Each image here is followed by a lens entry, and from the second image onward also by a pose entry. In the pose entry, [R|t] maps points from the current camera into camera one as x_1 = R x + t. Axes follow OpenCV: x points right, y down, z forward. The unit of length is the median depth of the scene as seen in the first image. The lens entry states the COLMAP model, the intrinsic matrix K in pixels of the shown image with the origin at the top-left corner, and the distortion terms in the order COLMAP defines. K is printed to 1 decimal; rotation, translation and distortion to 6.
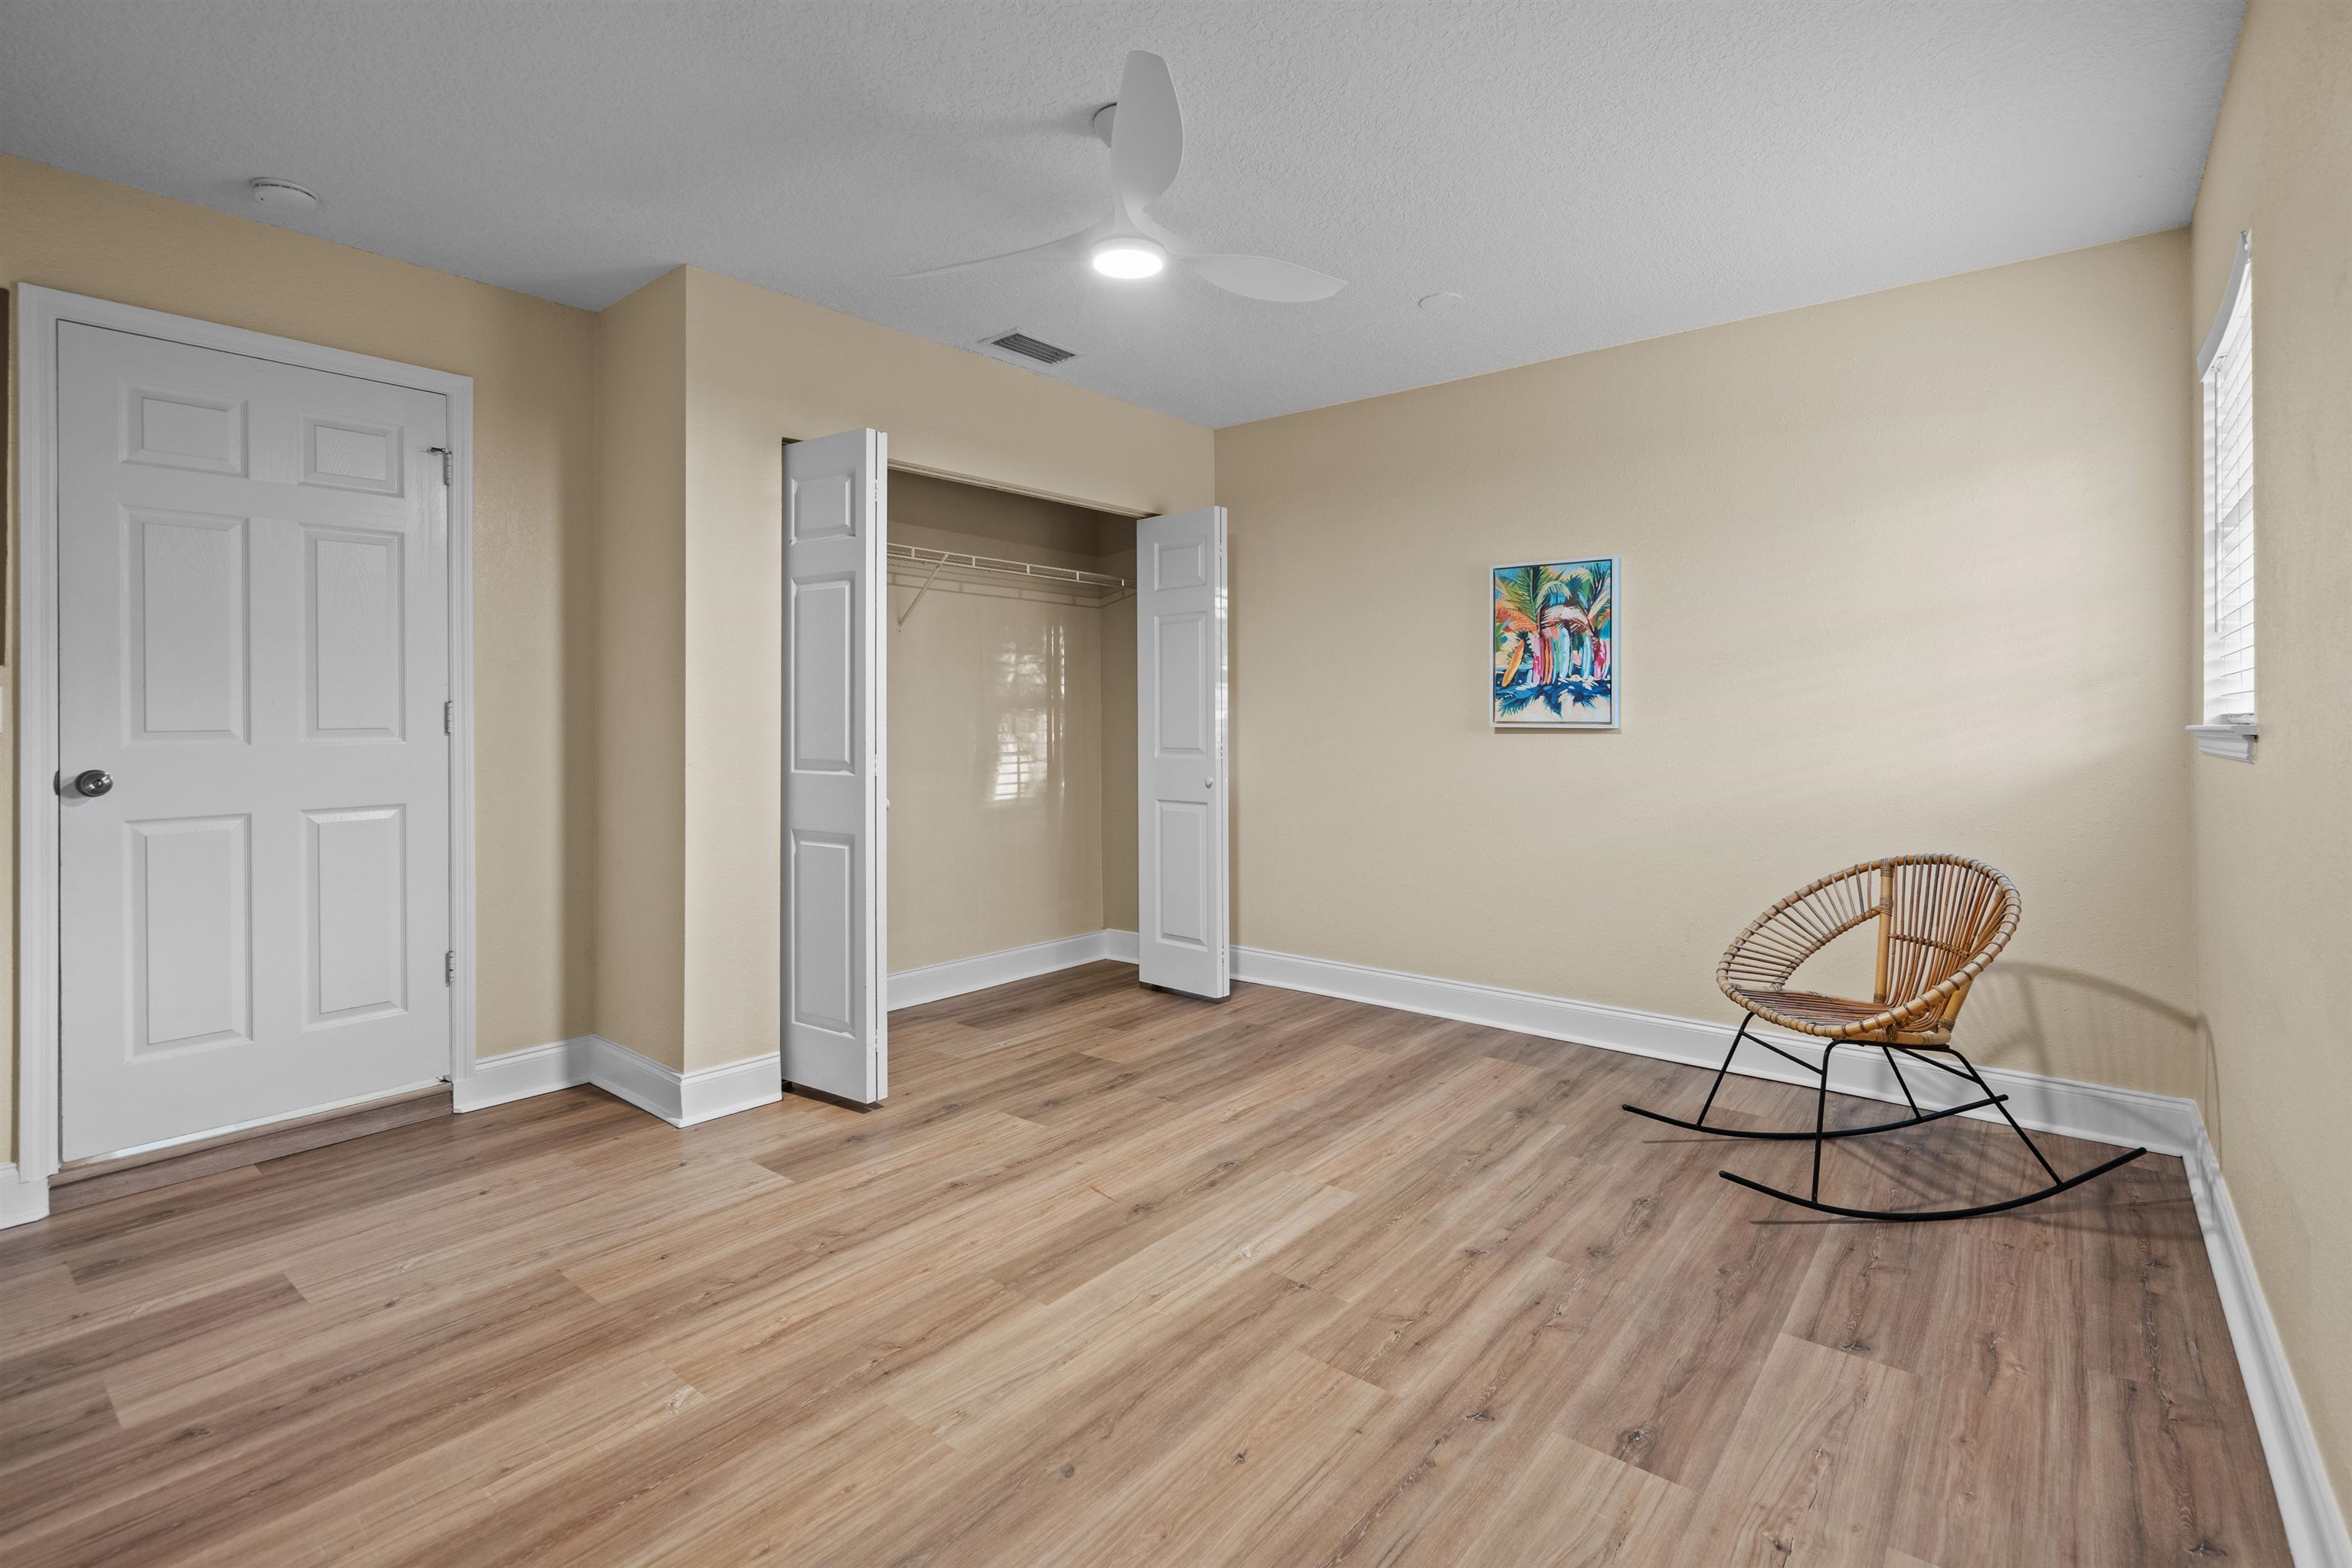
lens RADIAL K [[1080.7, 0, 1175.5], [0, 1080.7, 721.8], [0, 0, 1]] dist [-0.013465, 0.009534]
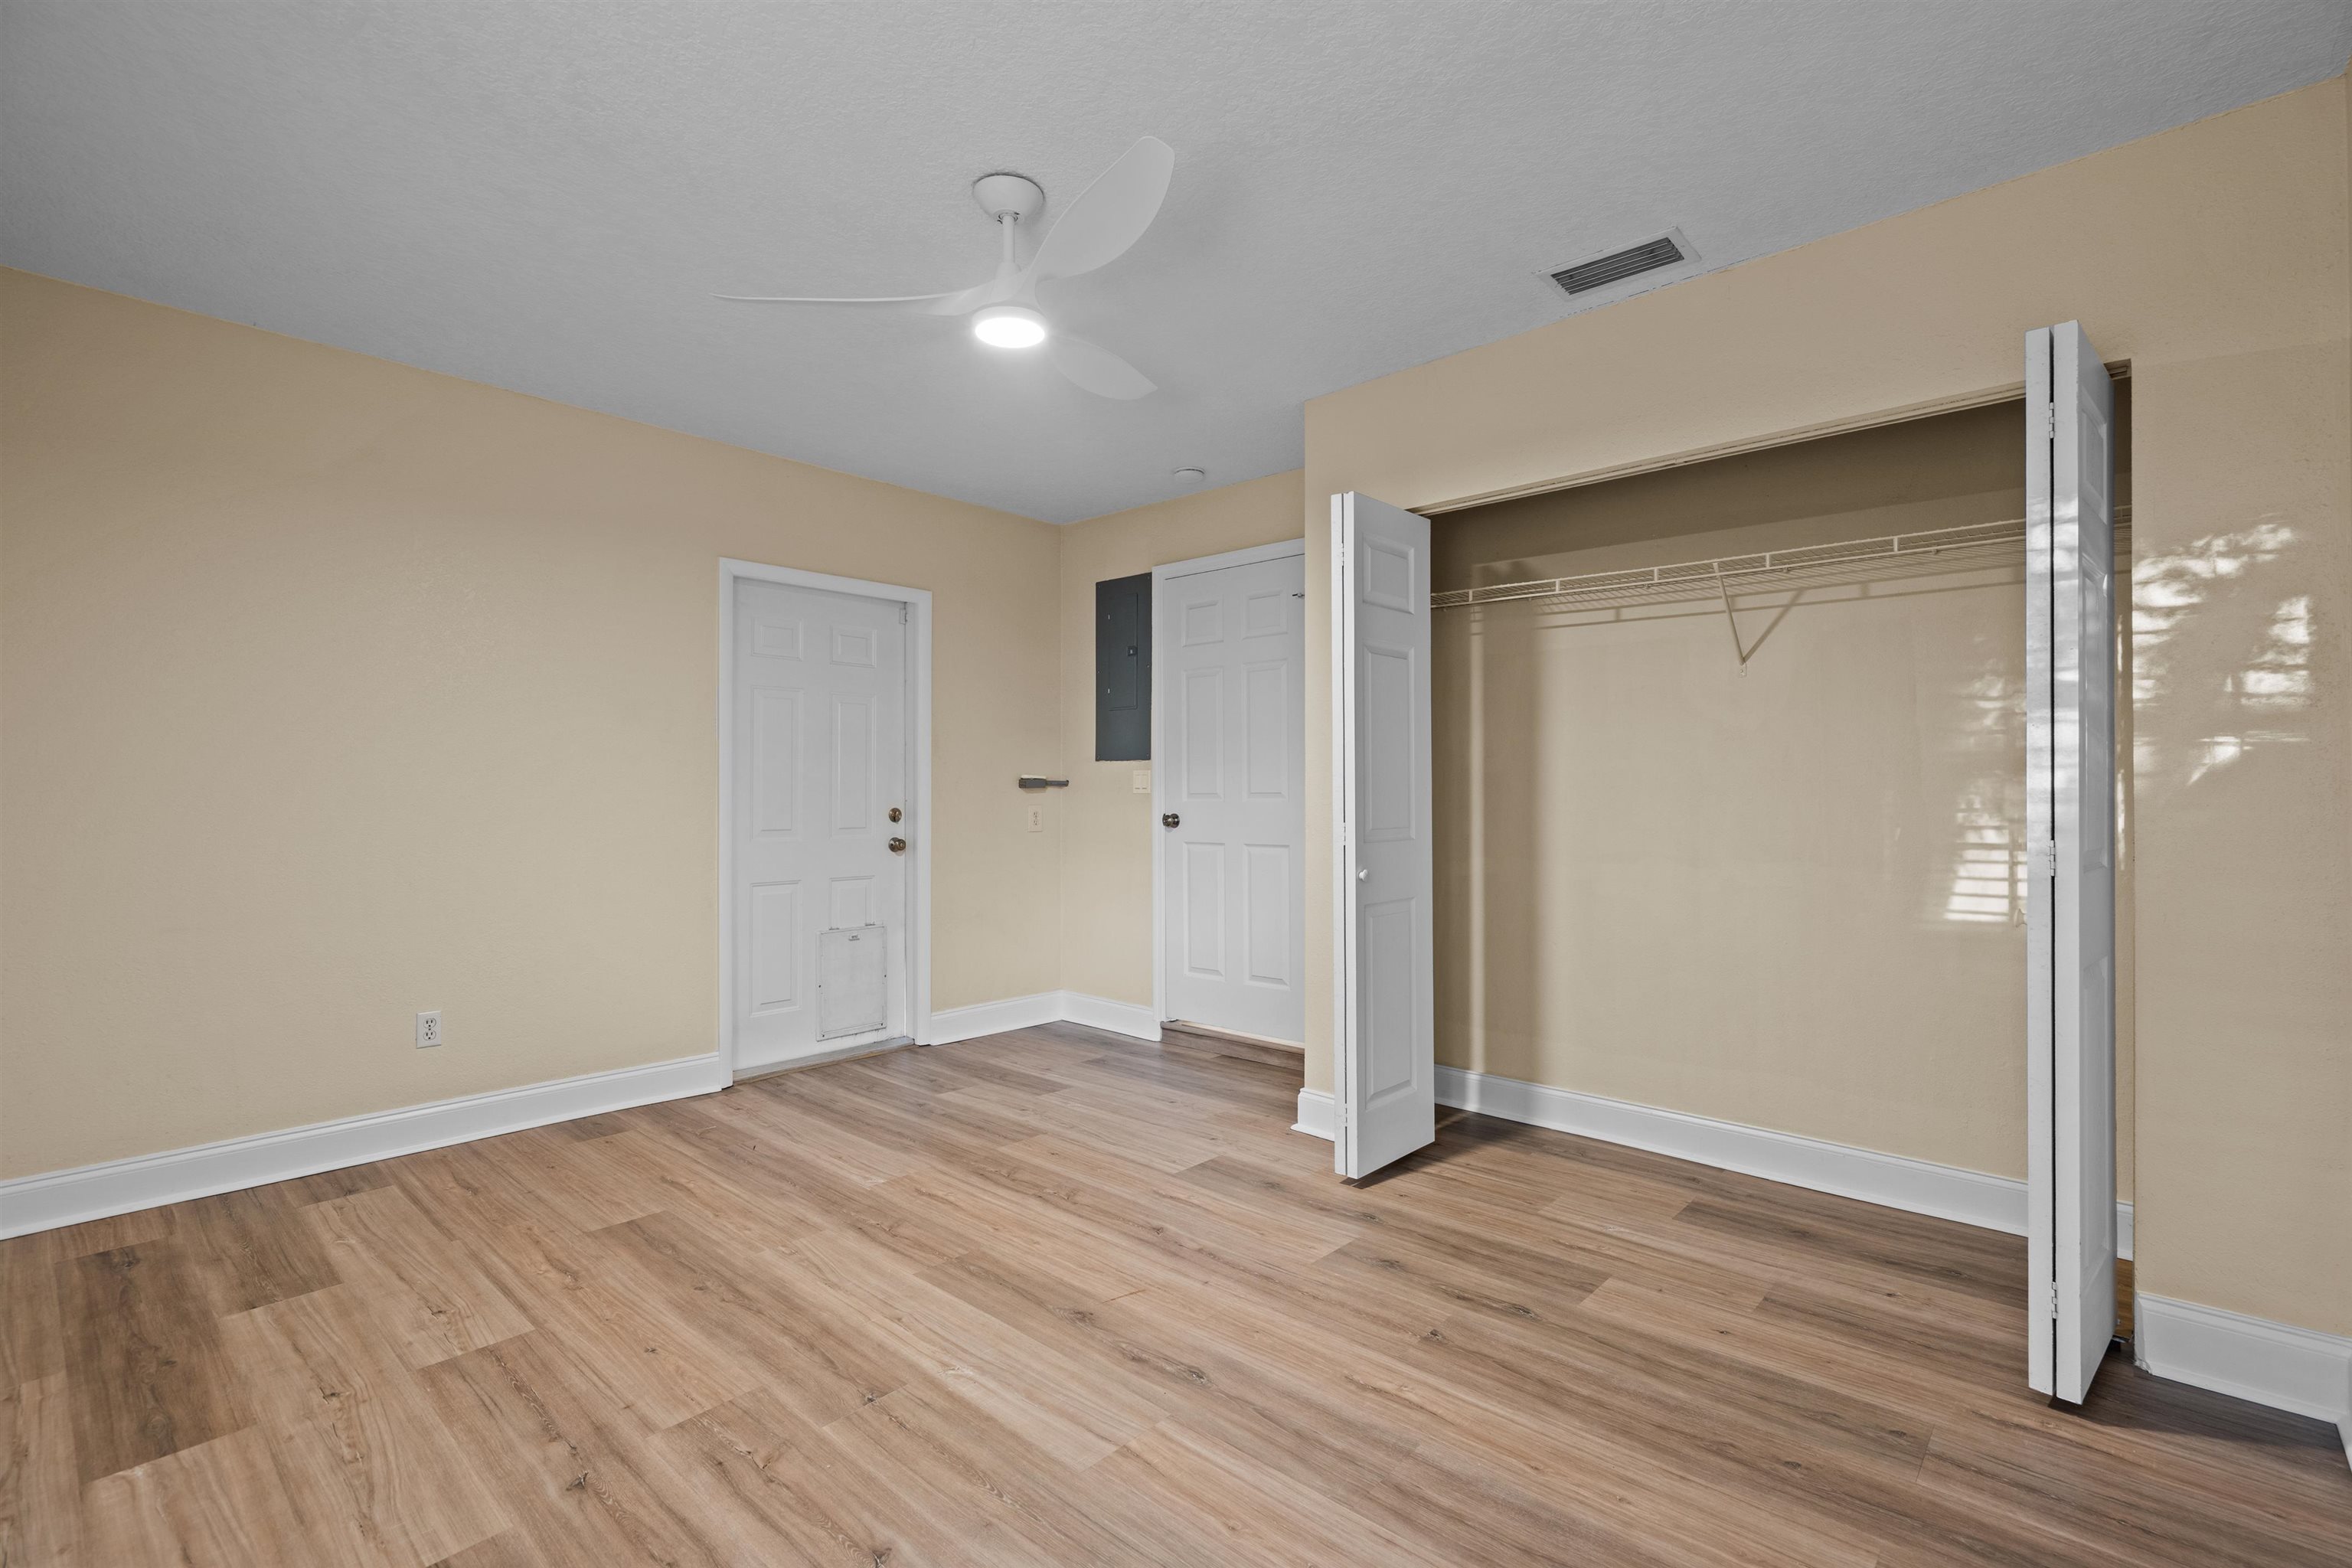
lens RADIAL K [[1066.5, 0, 1191.5], [0, 1066.5, 792.2], [0, 0, 1]] dist [-0.004387, 0.000413]
pose [[-0.039623, 0.003746, -0.999208, 0.906787], [-0.005073, 0.999979, 0.003950, -0.001159], [0.999202, 0.005225, -0.039603, 1.168177]]
